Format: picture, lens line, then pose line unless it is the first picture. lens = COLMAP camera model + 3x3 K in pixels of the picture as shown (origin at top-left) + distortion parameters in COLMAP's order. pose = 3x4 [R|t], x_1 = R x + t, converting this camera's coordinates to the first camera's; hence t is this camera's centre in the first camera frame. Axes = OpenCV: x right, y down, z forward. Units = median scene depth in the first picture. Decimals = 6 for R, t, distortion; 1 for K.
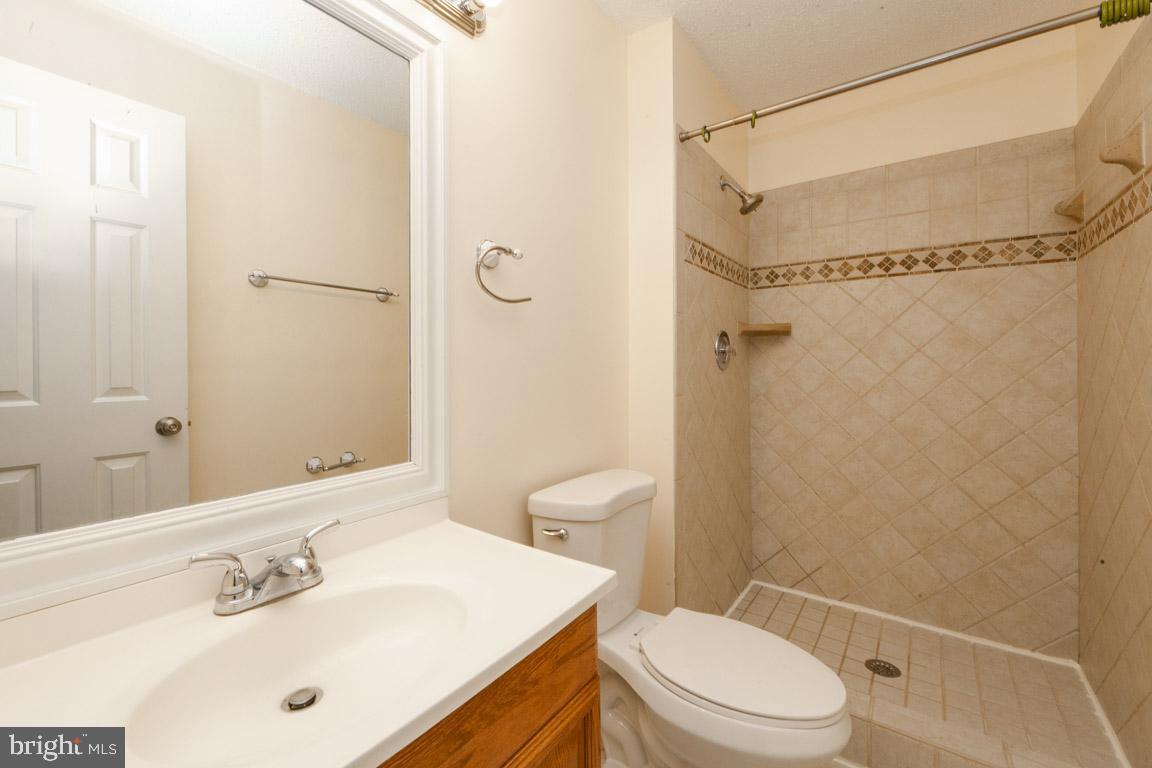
lens RADIAL K [[461.2, 0, 592.8], [0, 461.2, 365.0], [0, 0, 1]] dist [0.003613, -0.002940]
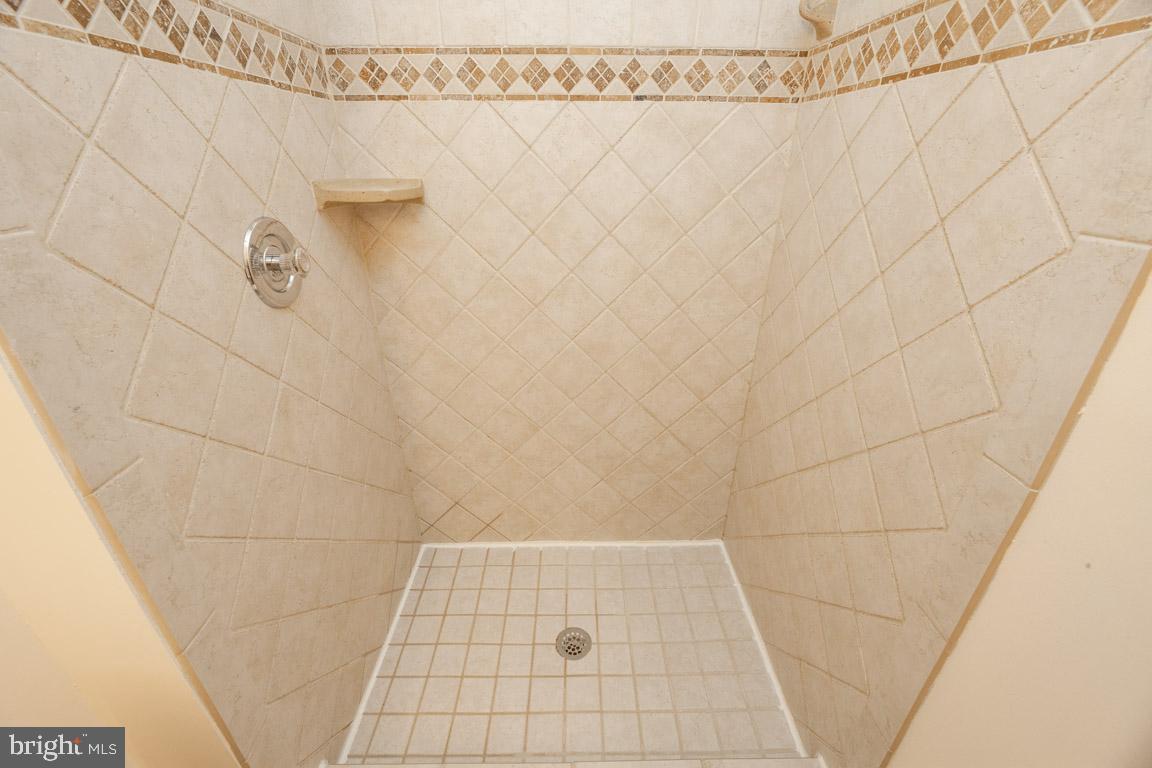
lens RADIAL K [[461.2, 0, 575.0], [0, 461.2, 384.0], [0, 0, 1]] dist [0.003613, -0.002940]
pose [[0.809577, -0.255520, 0.528483, 0.256770], [-0.000320, 0.900099, 0.435685, -0.127696], [-0.587013, -0.352889, 0.728618, 0.465189]]
